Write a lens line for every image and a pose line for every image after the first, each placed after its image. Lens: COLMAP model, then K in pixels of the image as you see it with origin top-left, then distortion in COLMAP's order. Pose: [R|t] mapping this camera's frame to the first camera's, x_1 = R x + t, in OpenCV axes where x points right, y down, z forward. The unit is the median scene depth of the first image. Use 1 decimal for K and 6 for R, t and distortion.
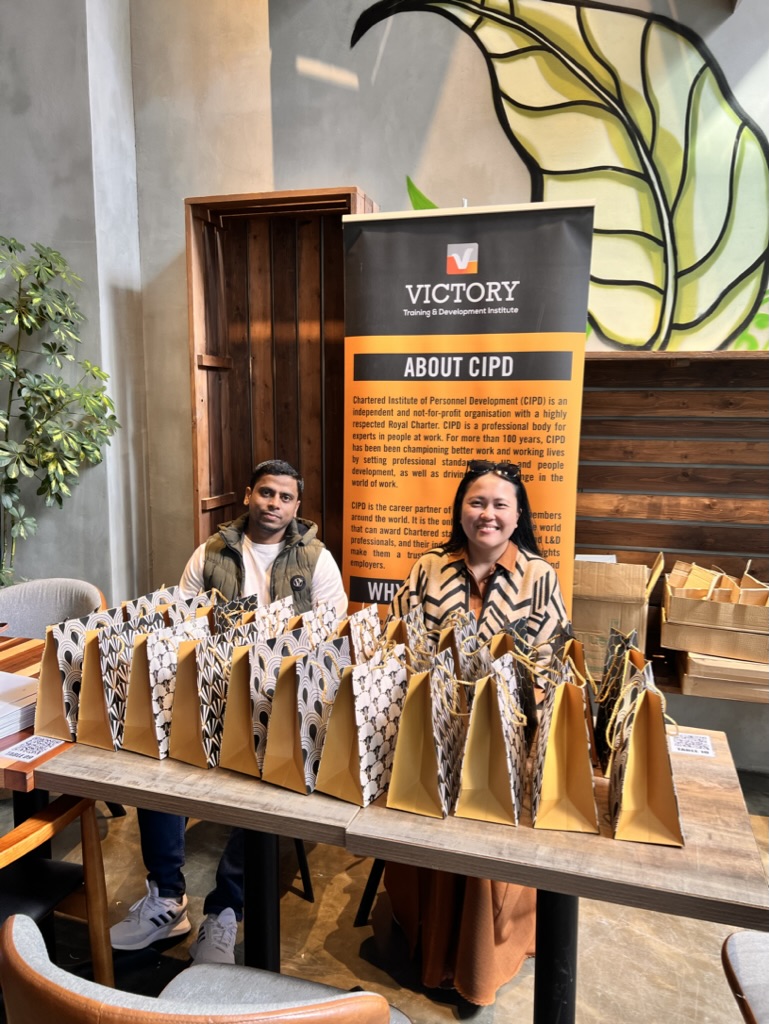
lens RADIAL K [[768.5, 0, 384.5], [0, 768.5, 512.0], [0, 0, 1]] dist [0.038461, -0.030477]
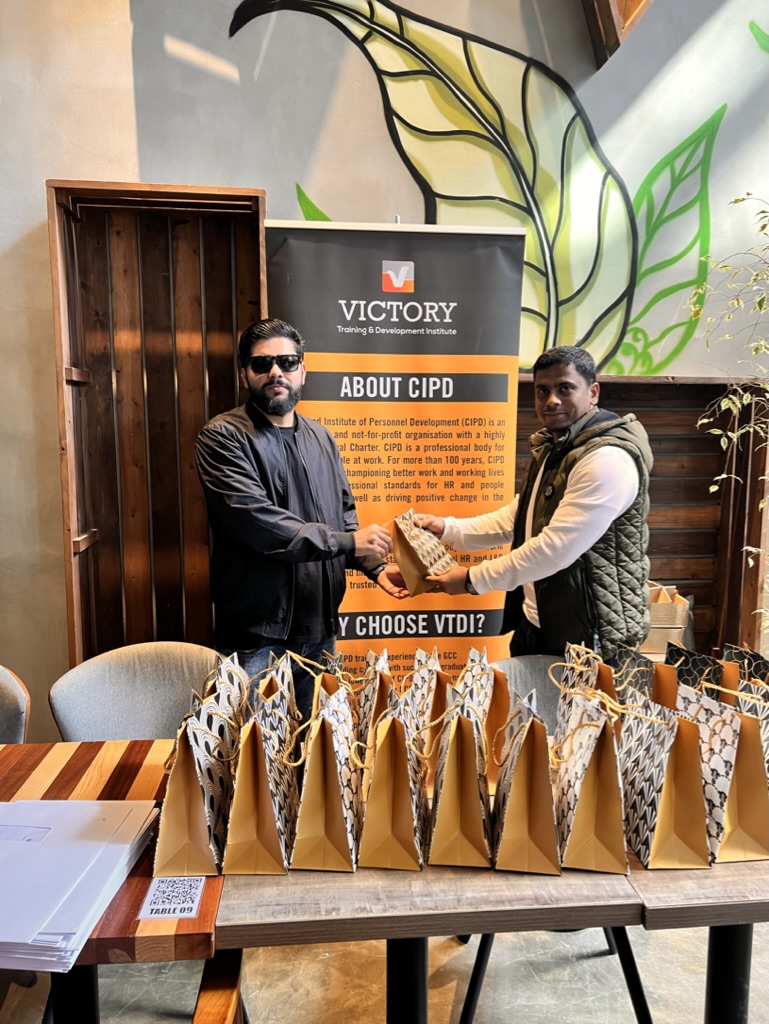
lens RADIAL K [[765.8, 0, 381.2], [0, 765.8, 509.6], [0, 0, 1]] dist [0.064901, -0.072264]
pose [[0.924444, -0.047871, 0.378301, -0.295661], [0.054756, 0.998472, -0.007455, -0.028012], [-0.377366, 0.027606, 0.925653, 0.114416]]
